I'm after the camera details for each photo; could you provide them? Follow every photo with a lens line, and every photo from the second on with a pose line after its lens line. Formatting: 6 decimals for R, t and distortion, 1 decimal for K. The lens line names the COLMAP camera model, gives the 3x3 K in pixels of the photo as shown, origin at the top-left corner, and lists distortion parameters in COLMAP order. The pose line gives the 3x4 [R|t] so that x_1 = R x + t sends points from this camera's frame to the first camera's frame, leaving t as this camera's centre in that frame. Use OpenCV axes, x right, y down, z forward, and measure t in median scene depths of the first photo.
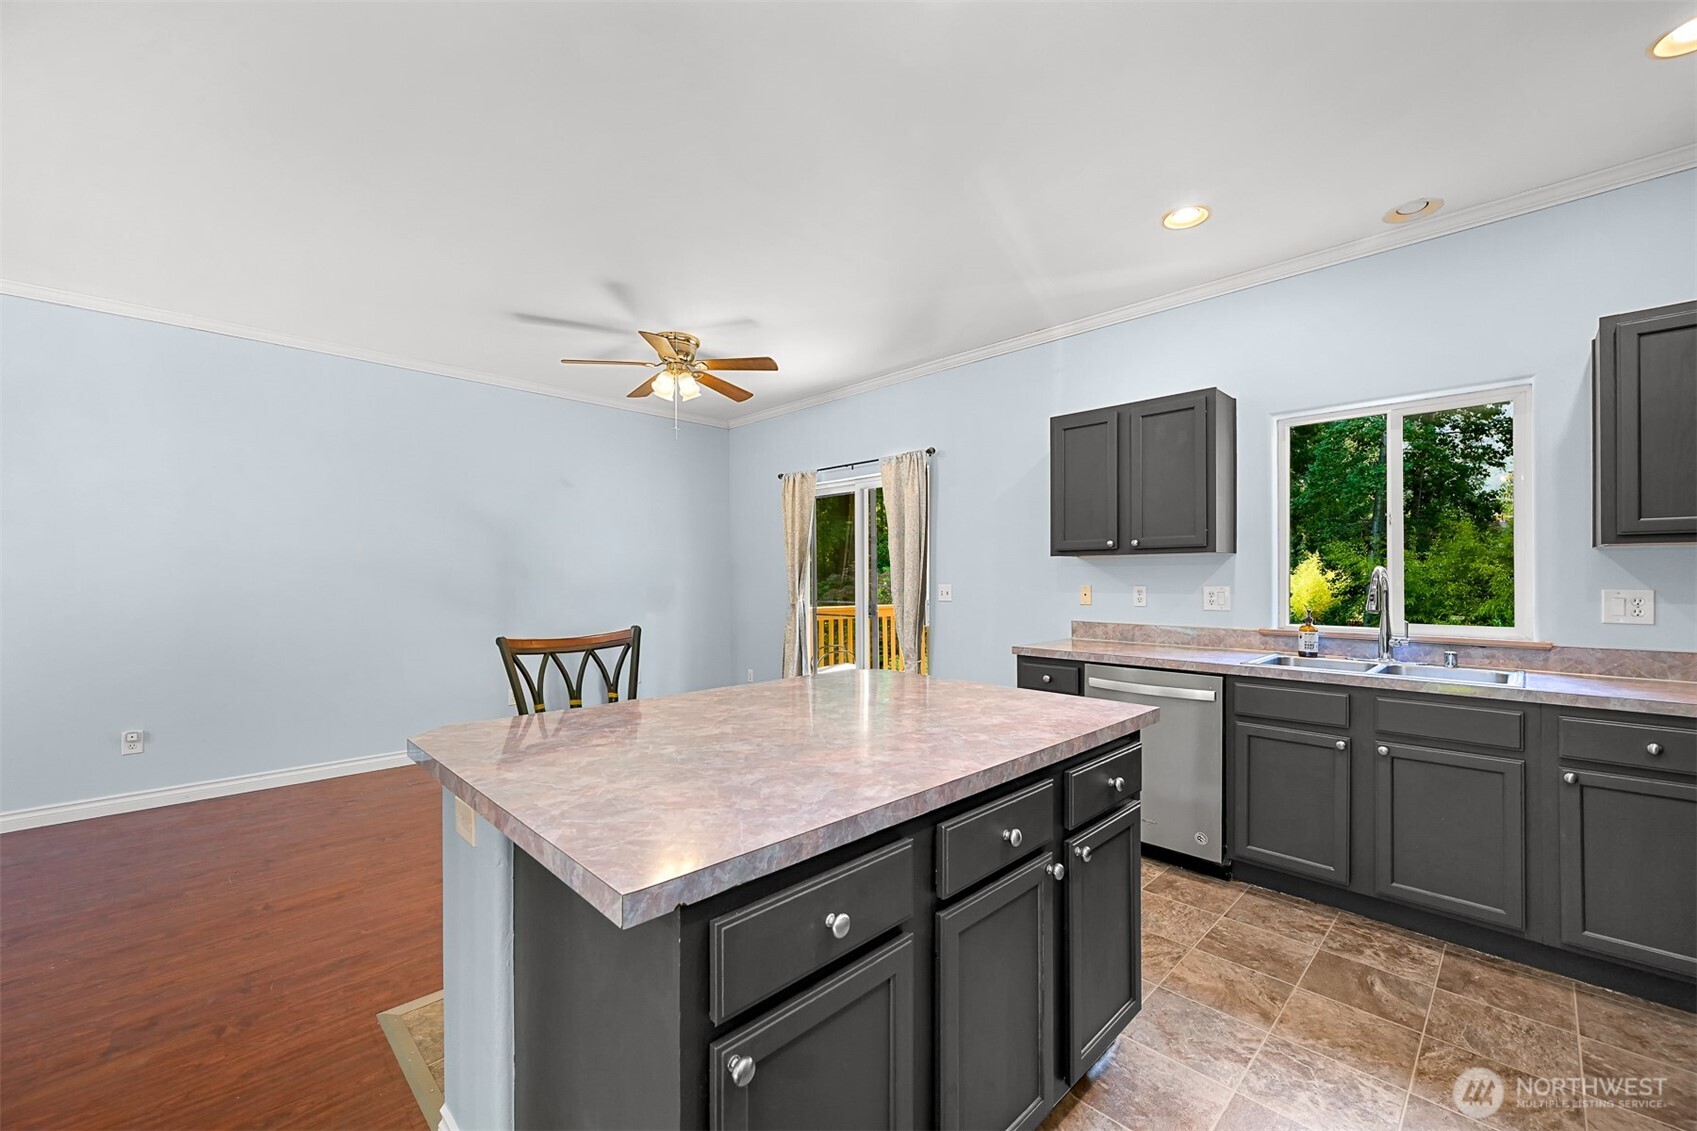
lens RADIAL K [[669.7, 0, 852.2], [0, 669.7, 579.3], [0, 0, 1]] dist [-0.003792, 0.000207]
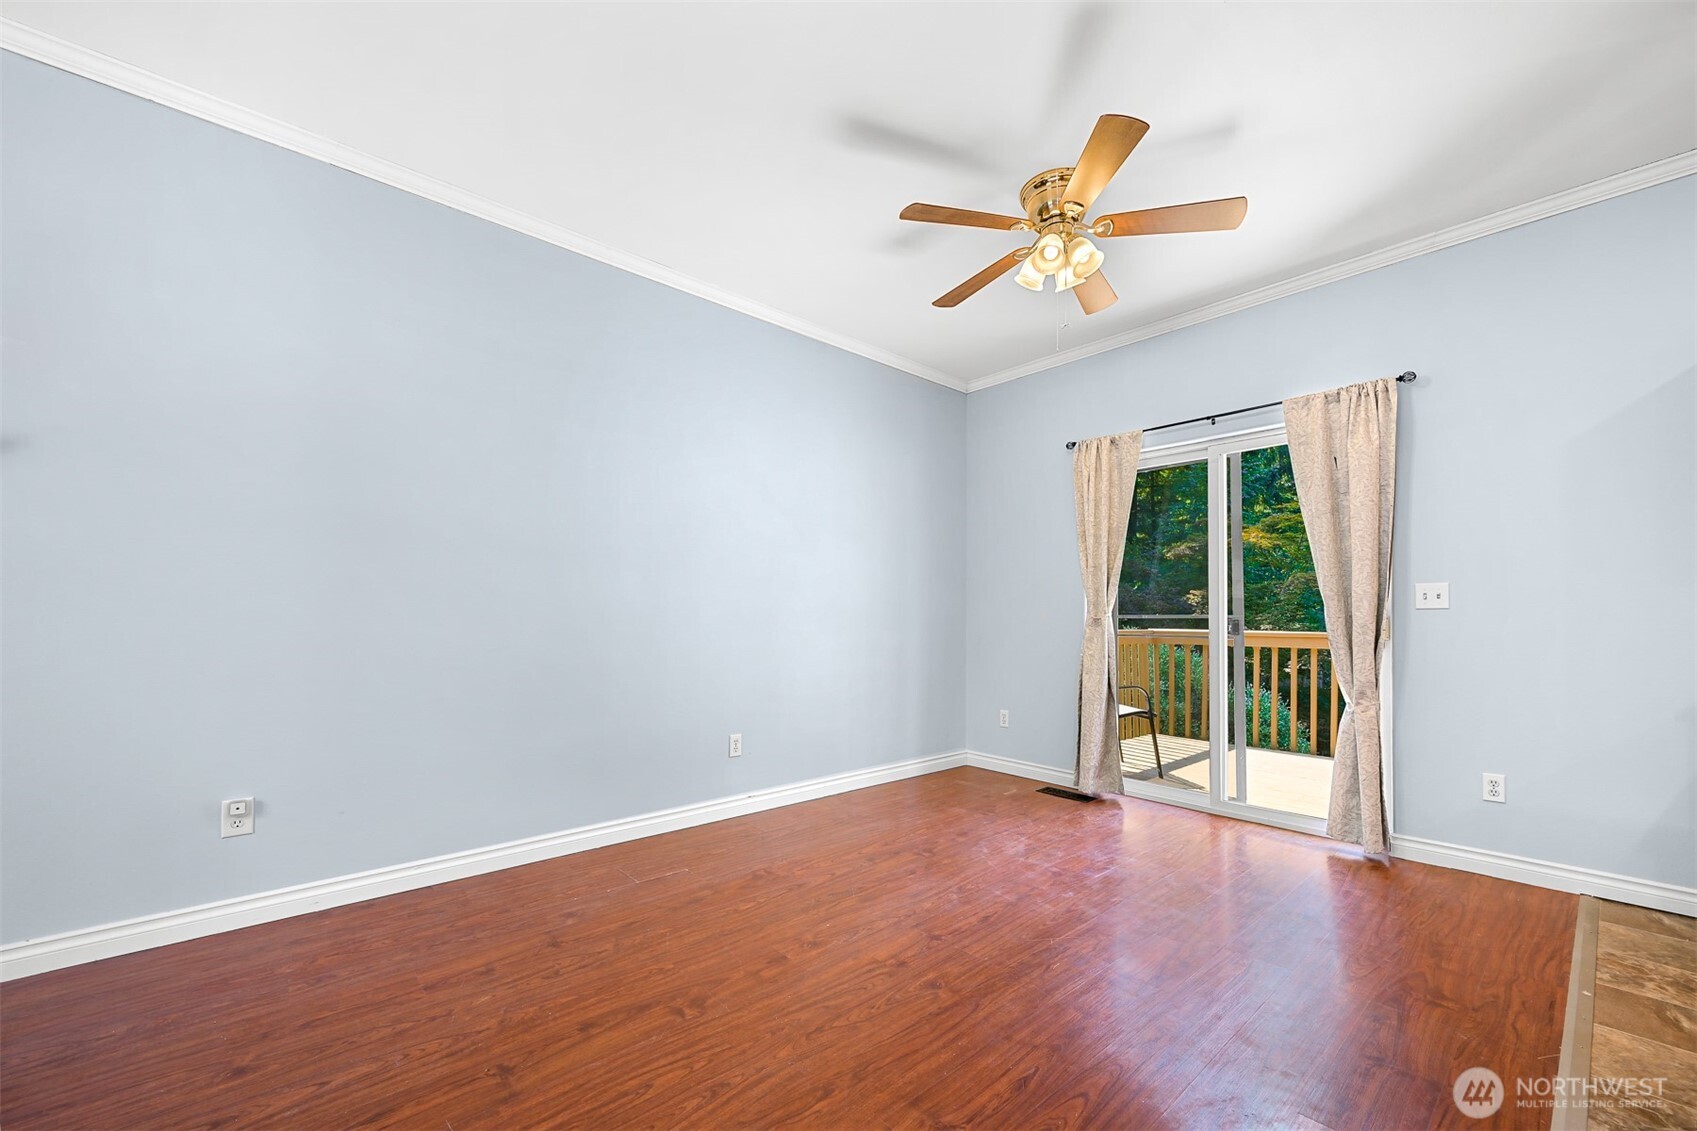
lens RADIAL K [[669.7, 0, 852.3], [0, 669.7, 618.4], [0, 0, 1]] dist [-0.003792, 0.000207]
pose [[0.998831, 0.007471, -0.047767, -0.542526], [-0.007561, 0.999970, -0.001691, 0.065706], [0.047753, 0.002050, 0.998857, 0.460780]]
